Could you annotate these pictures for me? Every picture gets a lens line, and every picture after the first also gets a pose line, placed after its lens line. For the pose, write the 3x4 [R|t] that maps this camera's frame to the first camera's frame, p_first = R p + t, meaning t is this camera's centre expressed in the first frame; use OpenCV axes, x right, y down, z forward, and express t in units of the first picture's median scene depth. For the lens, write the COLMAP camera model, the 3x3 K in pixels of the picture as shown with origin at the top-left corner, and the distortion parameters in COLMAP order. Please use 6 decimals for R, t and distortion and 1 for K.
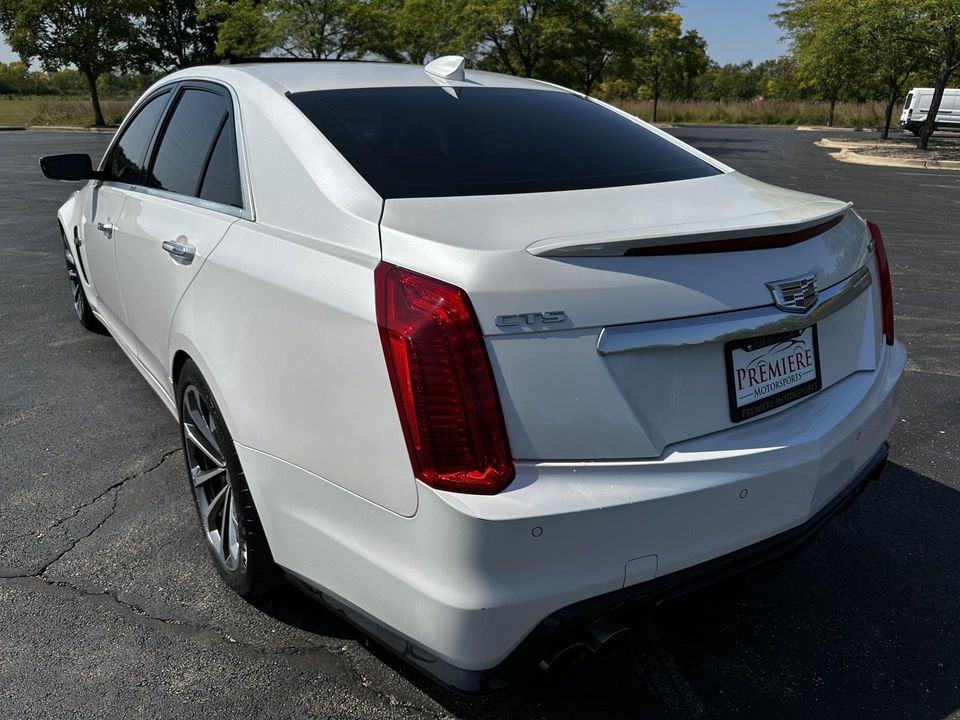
lens RADIAL K [[685.7, 0, 477.3], [0, 685.7, 358.9], [0, 0, 1]] dist [0.060135, -0.075710]
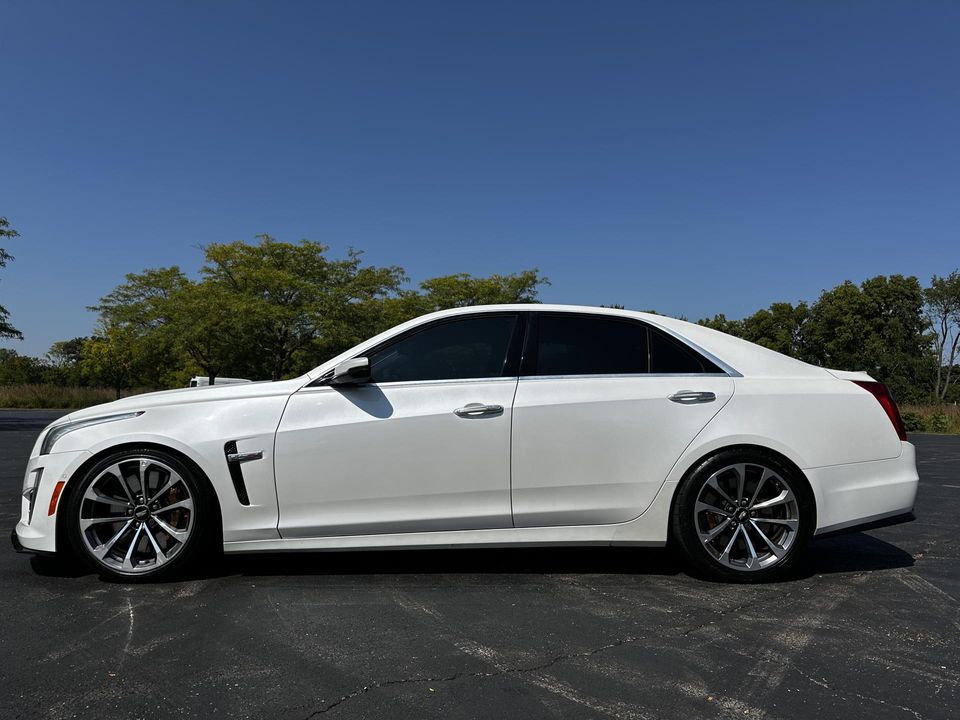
lens RADIAL K [[685.7, 0, 477.8], [0, 685.7, 354.0], [0, 0, 1]] dist [0.060135, -0.075710]
pose [[0.516423, 0.060964, 0.854161, -0.234298], [0.286646, 0.927614, -0.239512, 0.000757], [-0.806933, 0.368531, 0.461566, 0.060460]]
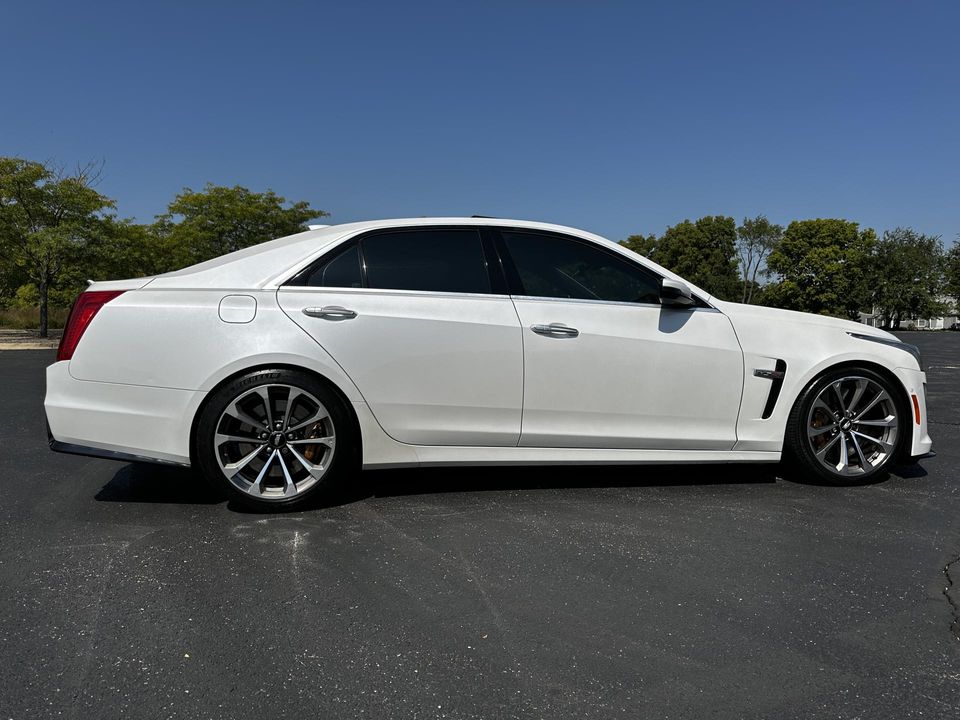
lens RADIAL K [[685.7, 0, 483.2], [0, 685.7, 362.5], [0, 0, 1]] dist [0.060135, -0.075710]
pose [[0.271113, -0.074630, 0.959650, -1.076348], [0.335053, 0.941956, -0.021402, -0.095870], [-0.902351, 0.327336, 0.280382, 0.260515]]
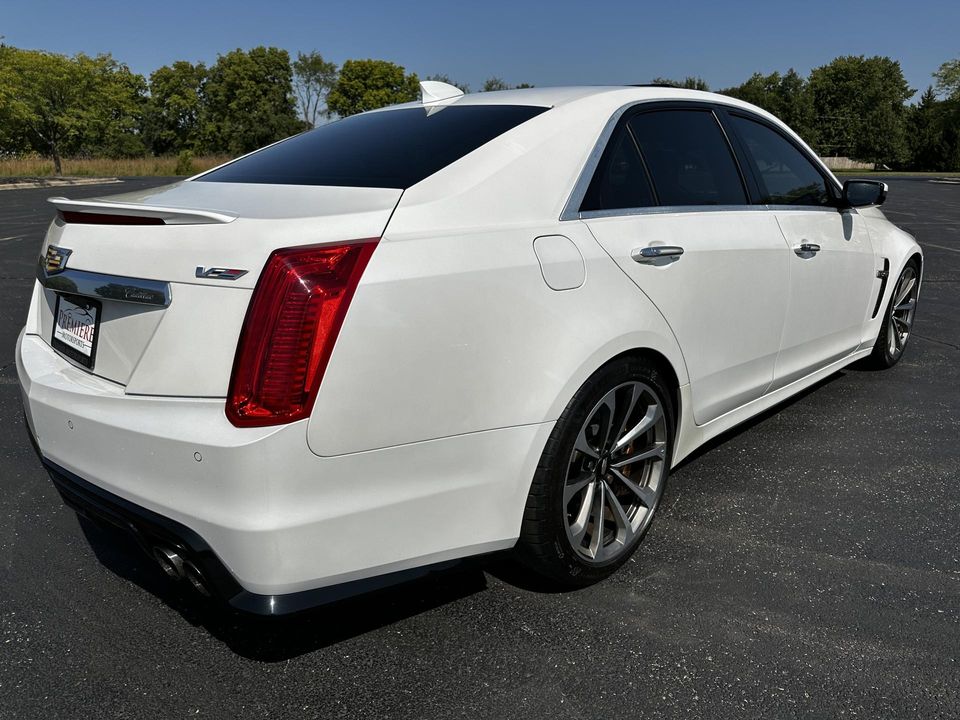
lens RADIAL K [[685.7, 0, 466.0], [0, 685.7, 355.5], [0, 0, 1]] dist [0.060135, -0.075710]
pose [[-0.323447, -0.272306, 0.906218, -1.025138], [0.323762, 0.868047, 0.376394, -0.147466], [-0.889134, 0.415143, -0.192605, 0.366620]]
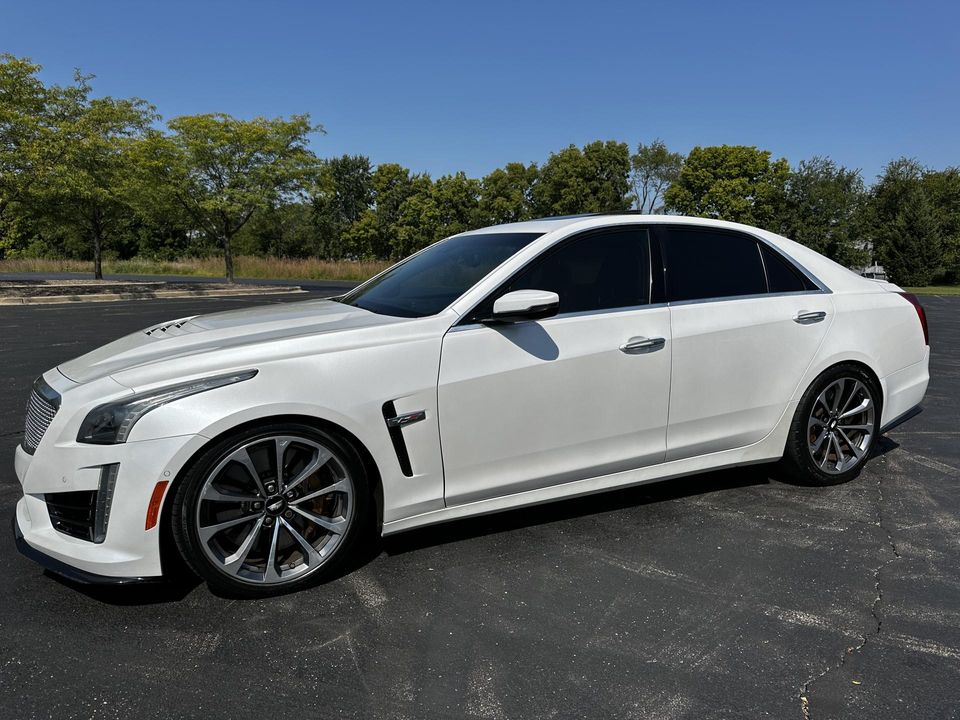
lens RADIAL K [[685.7, 0, 485.4], [0, 685.7, 366.9], [0, 0, 1]] dist [0.060135, -0.075710]
pose [[0.139267, -0.158639, 0.977465, -0.243921], [0.334925, 0.936458, 0.104264, -0.053532], [-0.931896, 0.312857, 0.183550, 0.156724]]
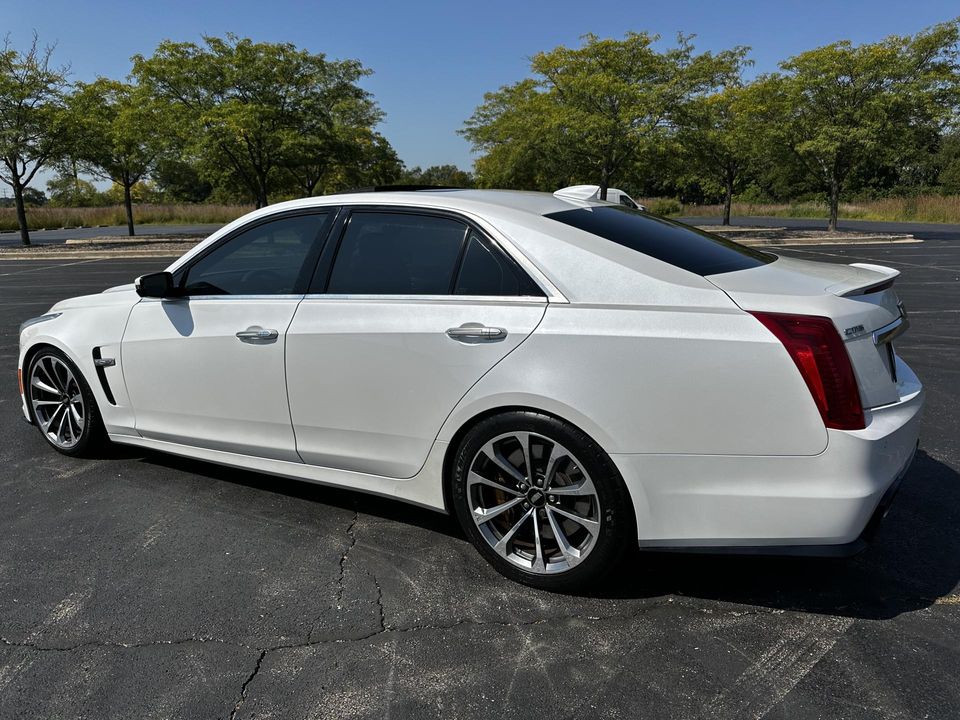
lens RADIAL K [[685.7, 0, 476.9], [0, 685.7, 367.8], [0, 0, 1]] dist [0.060135, -0.075710]
pose [[0.903590, -0.123867, 0.410100, -0.097671], [0.172901, 0.981302, -0.084566, 0.001348], [-0.391957, 0.147320, 0.908112, -0.015714]]
